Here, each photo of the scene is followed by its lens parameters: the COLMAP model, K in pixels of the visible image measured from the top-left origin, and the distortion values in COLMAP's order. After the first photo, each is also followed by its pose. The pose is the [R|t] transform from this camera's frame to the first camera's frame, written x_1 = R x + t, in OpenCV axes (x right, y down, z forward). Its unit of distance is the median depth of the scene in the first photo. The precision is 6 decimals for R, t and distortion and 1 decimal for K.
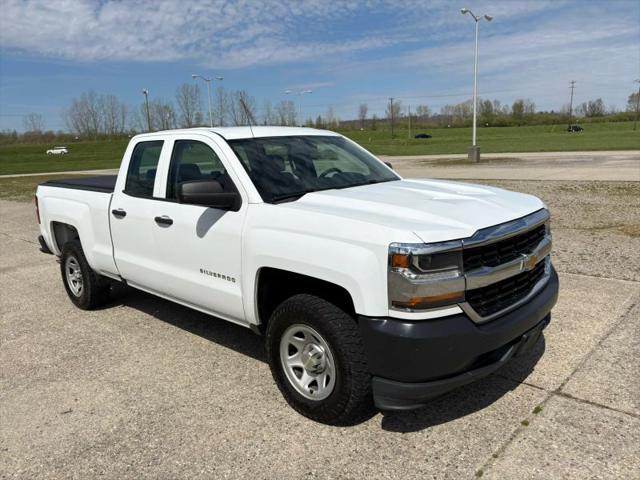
lens RADIAL K [[489.0, 0, 323.3], [0, 489.0, 244.6], [0, 0, 1]] dist [0.036346, -0.038797]
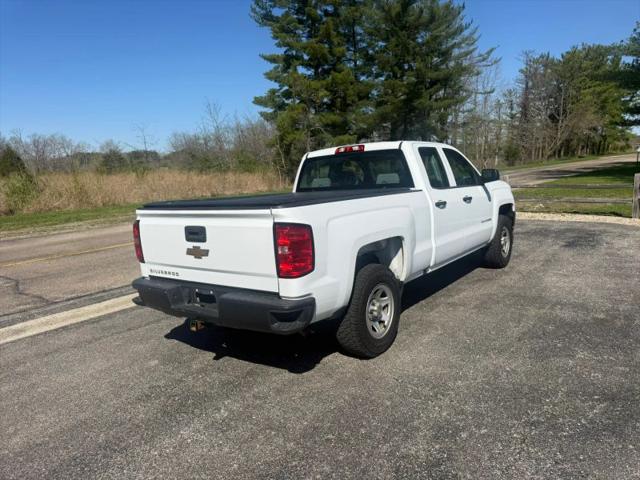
lens RADIAL K [[458.7, 0, 314.6], [0, 458.7, 235.4], [0, 0, 1]] dist [0.040734, -0.047710]
pose [[-0.103472, -0.076487, 0.991687, -1.658412], [0.268007, 0.958018, 0.101854, -0.207150], [-0.957844, 0.276318, -0.078629, 1.557238]]
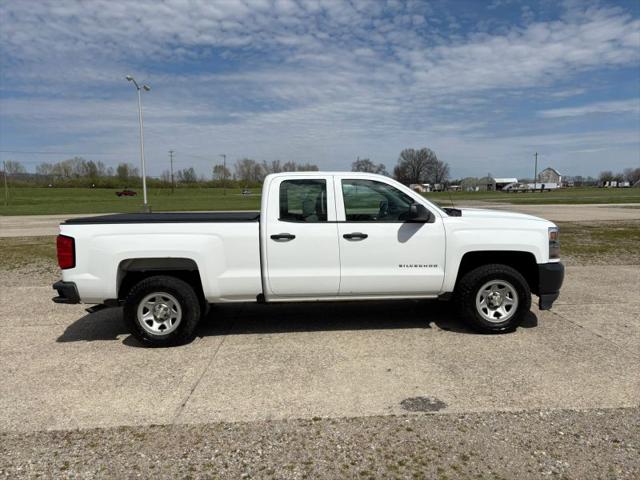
lens RADIAL K [[489.0, 0, 324.1], [0, 489.0, 262.8], [0, 0, 1]] dist [0.036346, -0.038797]
pose [[0.707922, -0.072389, 0.702572, -1.309219], [0.134079, 0.990419, -0.033052, 0.055934], [-0.693448, 0.117598, 0.710845, 0.107516]]
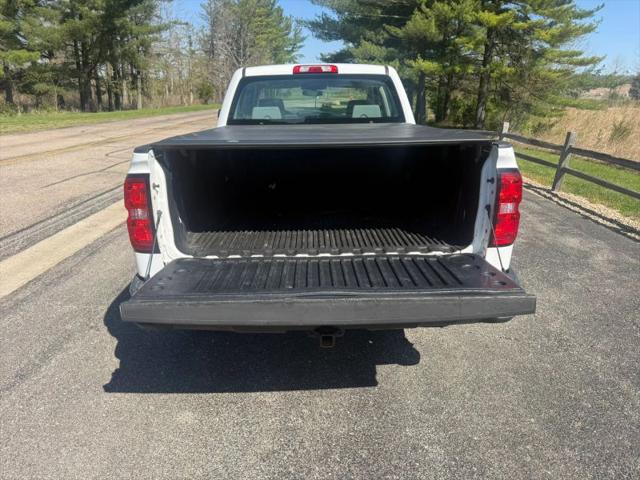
lens RADIAL K [[458.7, 0, 318.8], [0, 458.7, 244.7], [0, 0, 1]] dist [0.040734, -0.047710]
pose [[-0.705258, -0.161843, 0.690230, -1.112075], [0.184829, 0.897951, 0.399402, -0.342530], [-0.684433, 0.409256, -0.603374, 2.065210]]
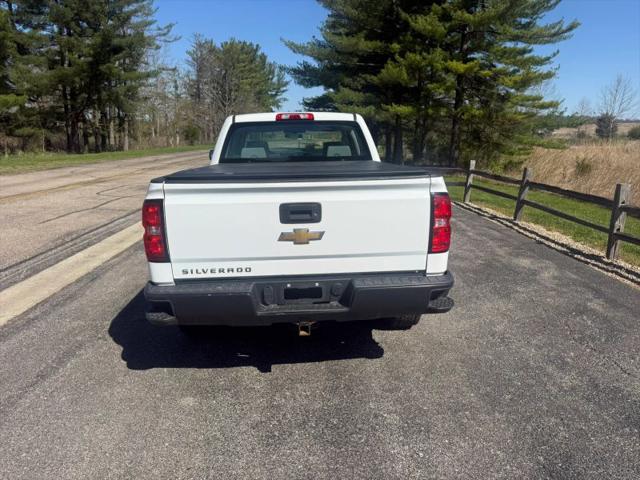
lens RADIAL K [[458.7, 0, 322.9], [0, 458.7, 239.5], [0, 0, 1]] dist [0.040734, -0.047710]
pose [[-0.735274, -0.086930, 0.672172, -1.232452], [0.185176, 0.928243, 0.322606, -0.361220], [-0.651983, 0.361674, -0.666415, 2.167200]]
